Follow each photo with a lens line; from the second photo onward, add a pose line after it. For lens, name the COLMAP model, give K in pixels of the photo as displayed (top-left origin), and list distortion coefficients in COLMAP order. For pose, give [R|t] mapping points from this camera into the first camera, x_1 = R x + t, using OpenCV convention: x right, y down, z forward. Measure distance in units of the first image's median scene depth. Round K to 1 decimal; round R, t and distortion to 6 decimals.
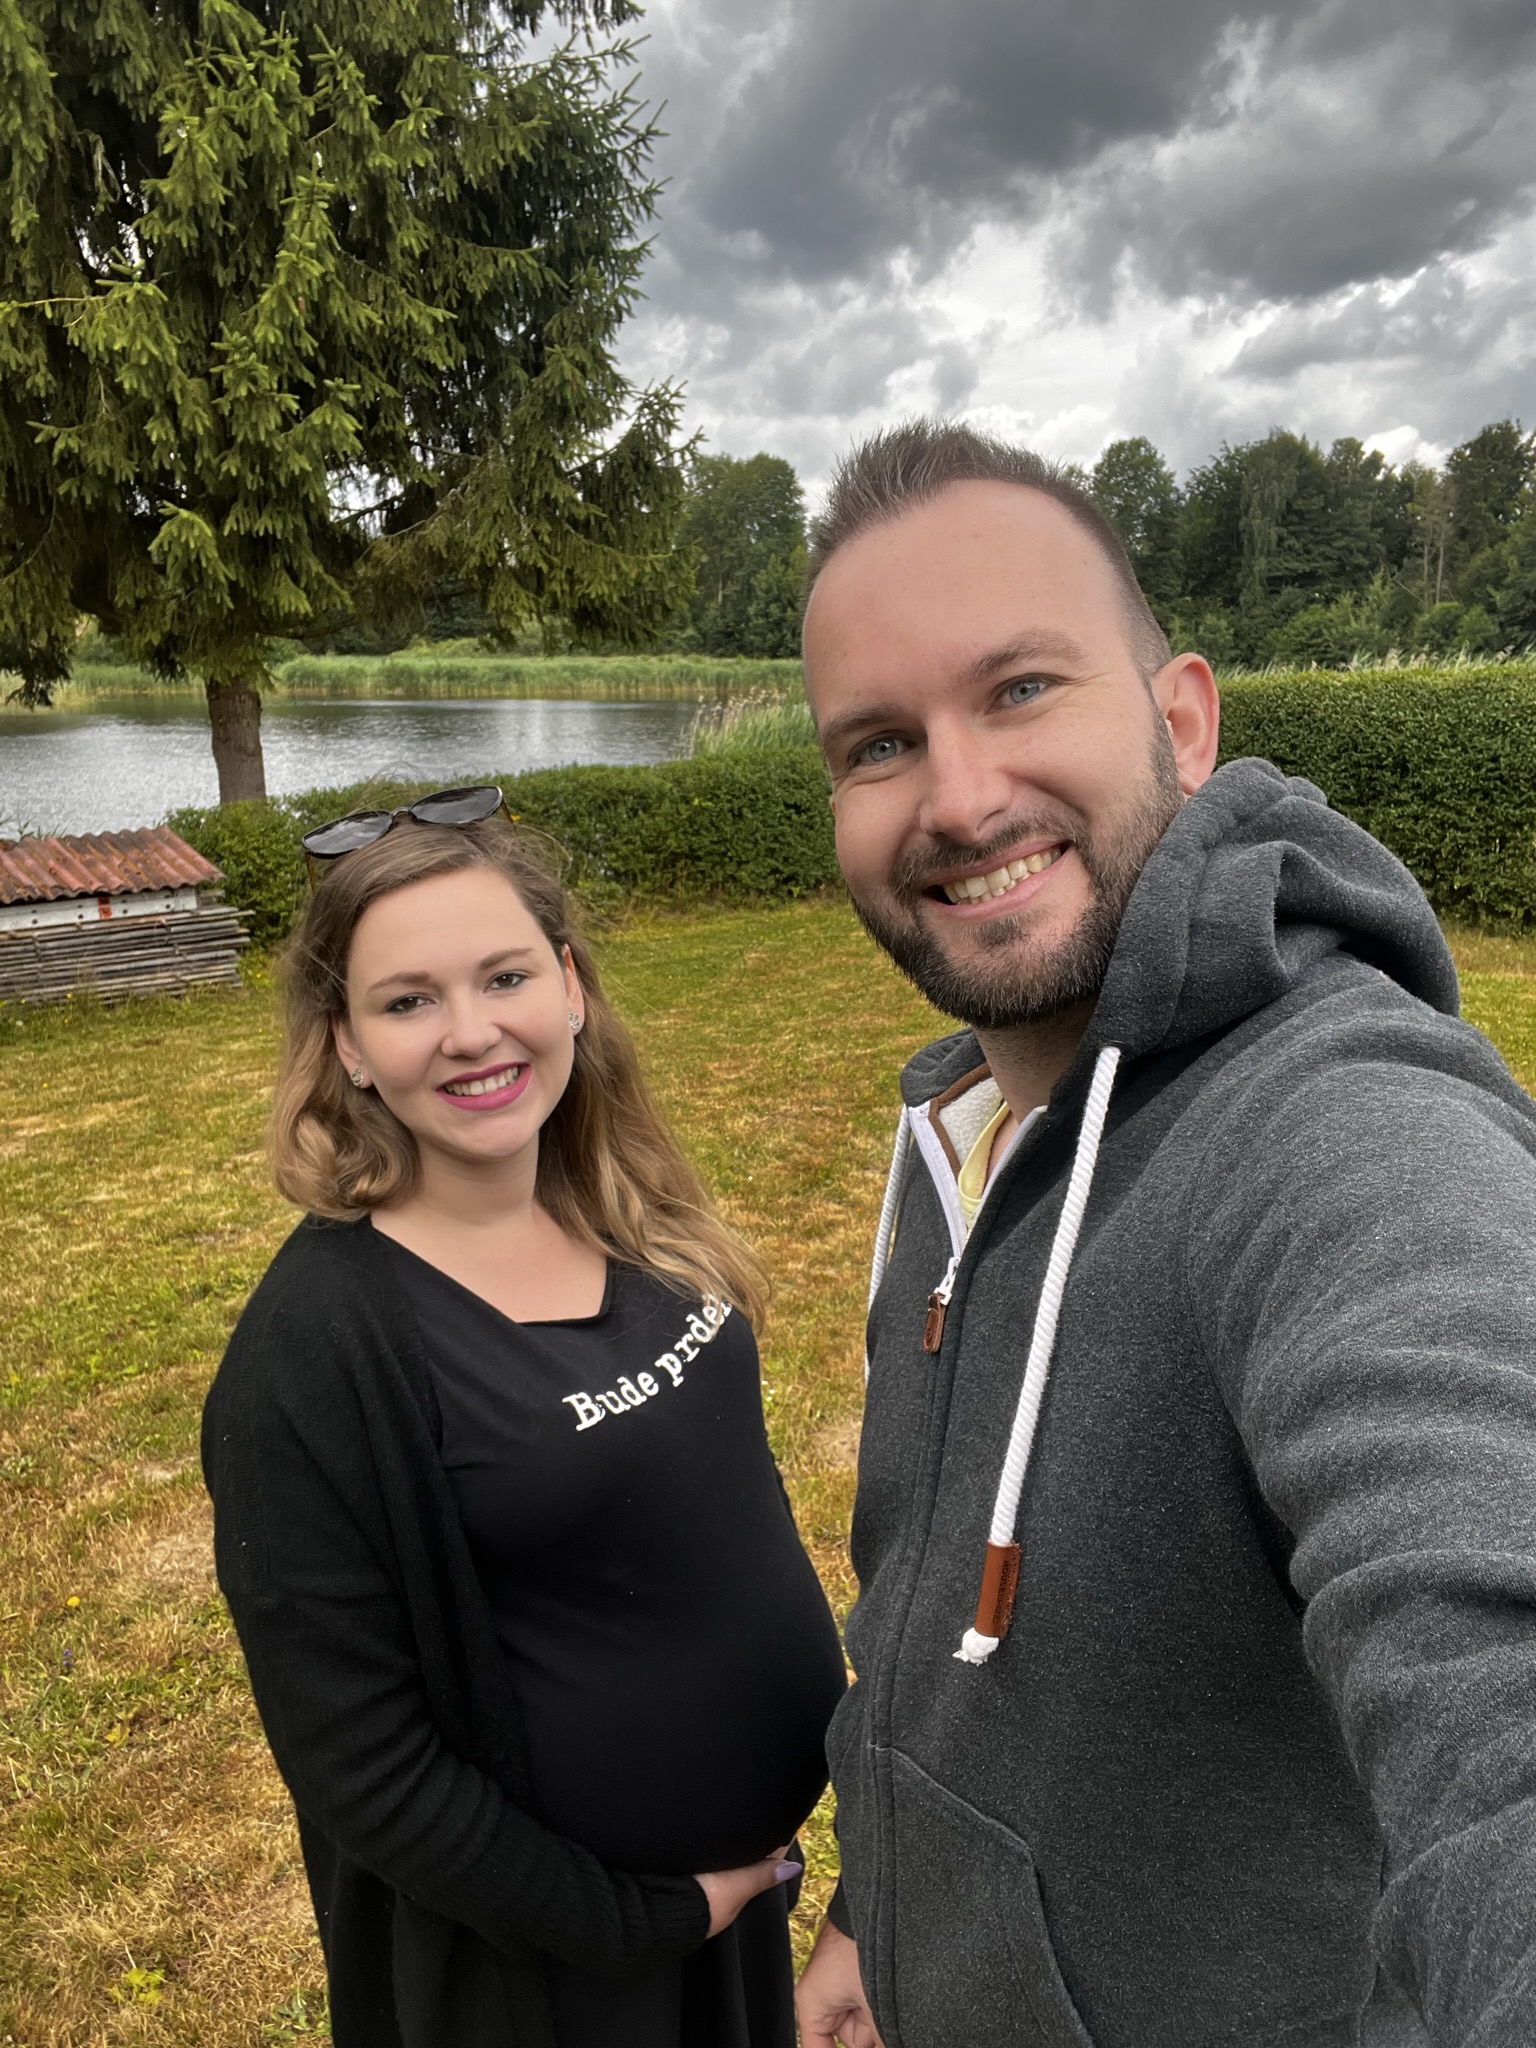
lens RADIAL K [[1398.2, 0, 768.0], [0, 1398.2, 1066.3], [0, 0, 1]] dist [0.020299, -0.005752]
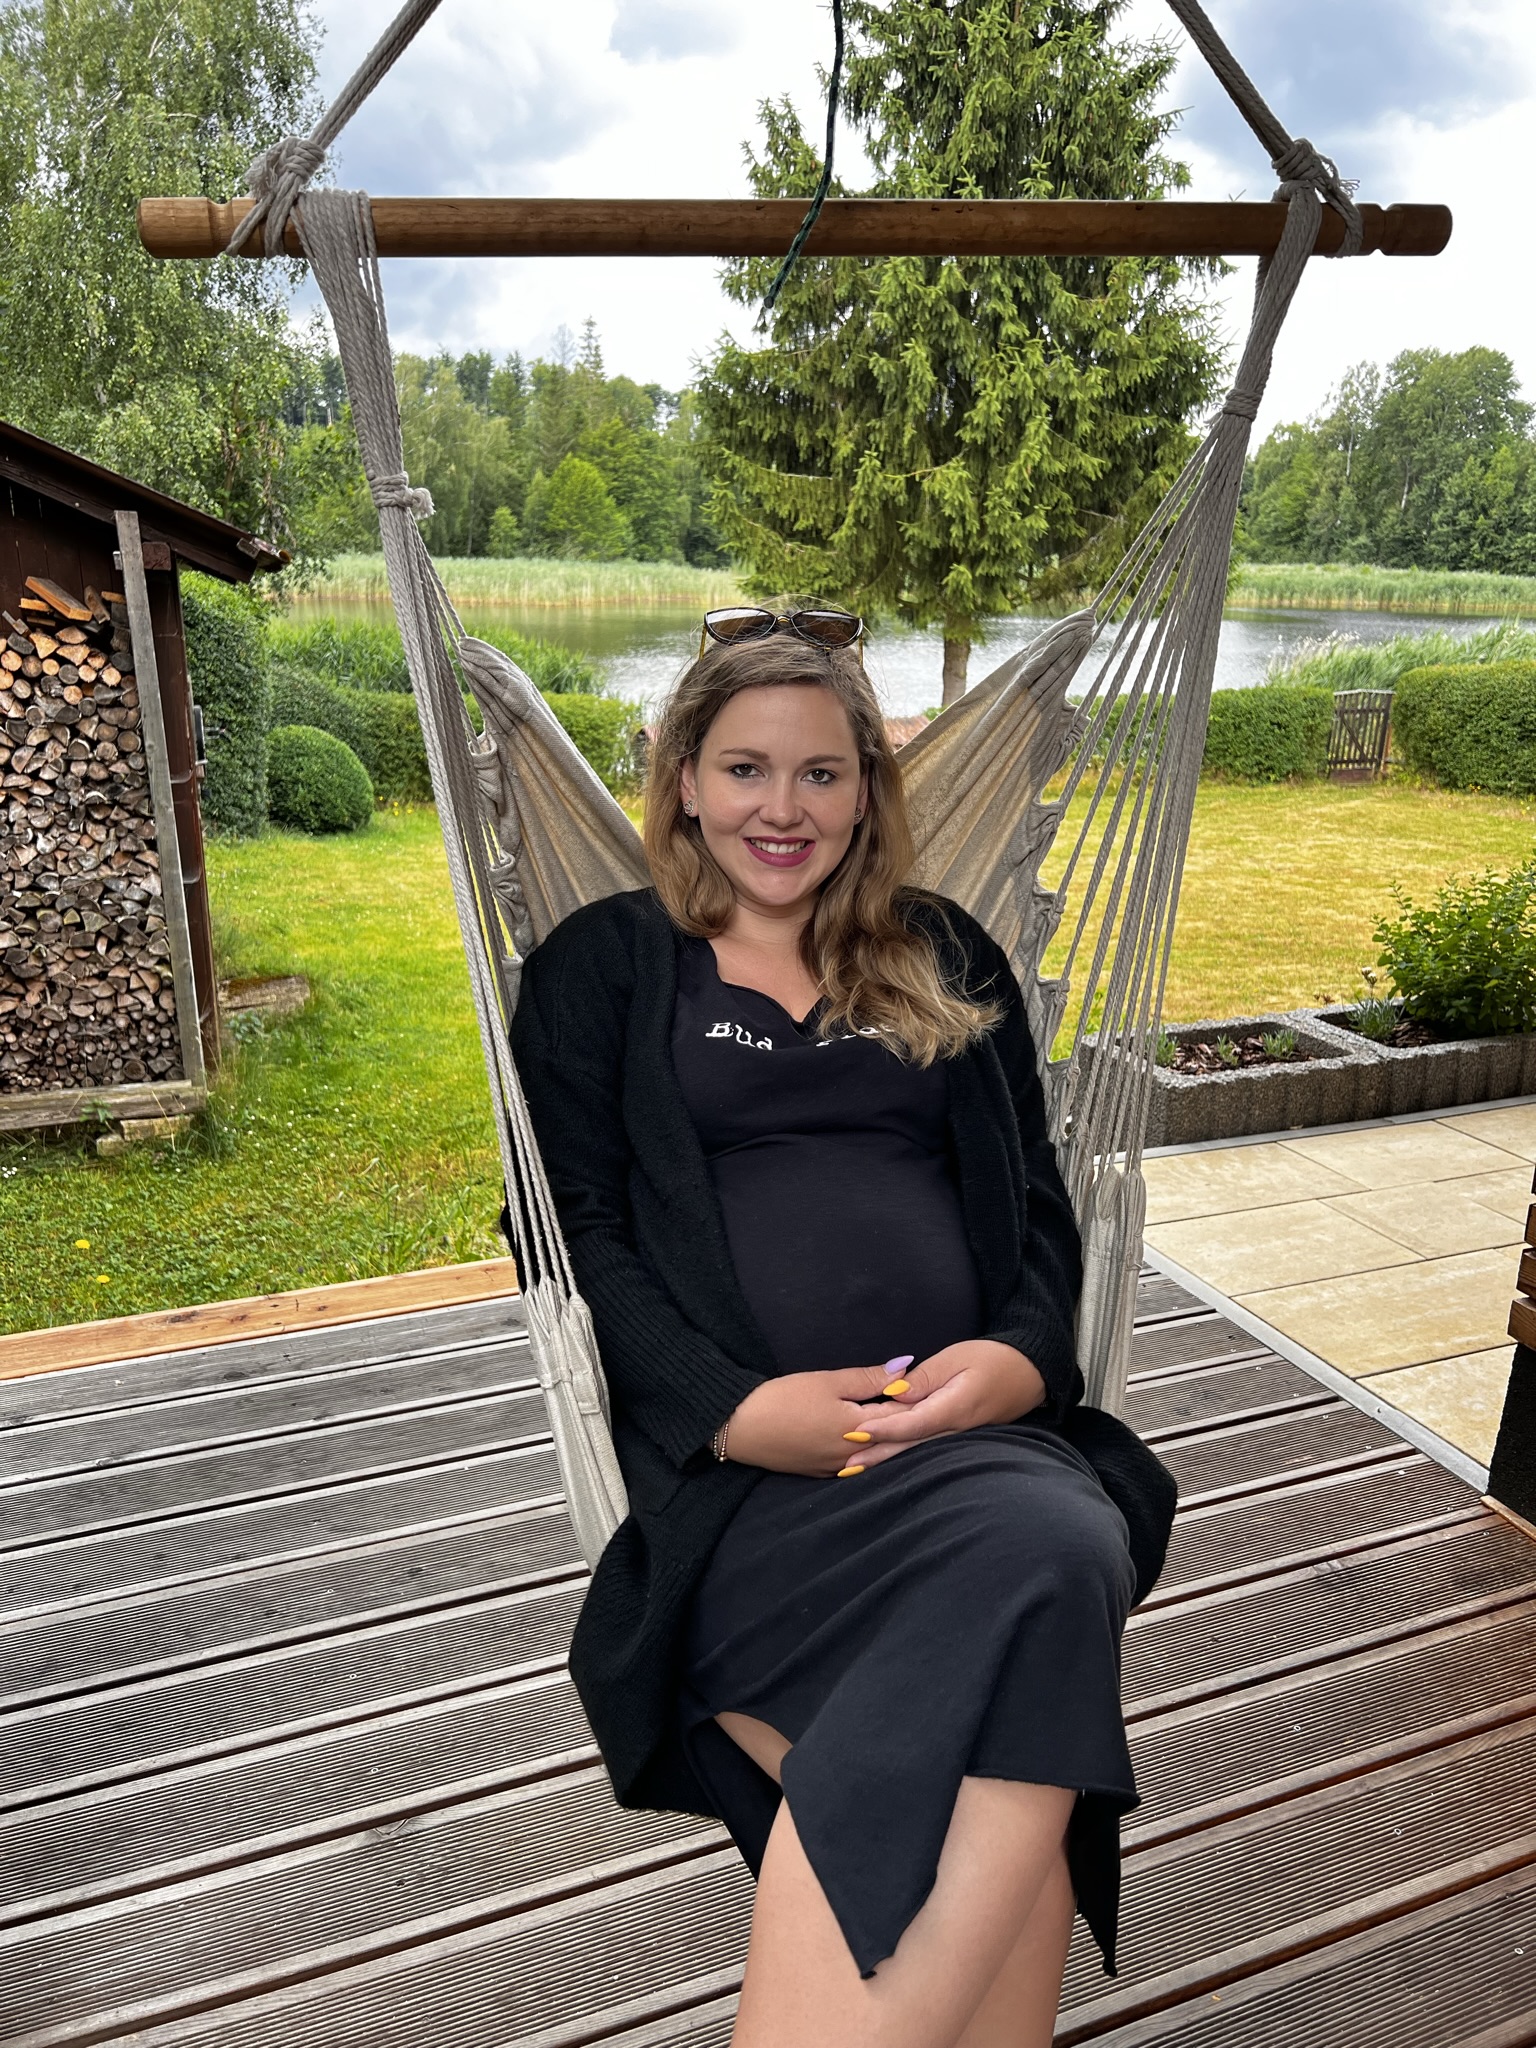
lens RADIAL K [[1531.2, 0, 769.5], [0, 1531.2, 1042.5], [0, 0, 1]] dist [0.007529, -0.032134]
pose [[0.912090, 0.142571, -0.384403, 0.028643], [-0.131274, 0.989785, 0.055620, 0.020744], [0.388406, -0.000269, 0.921488, -0.113724]]
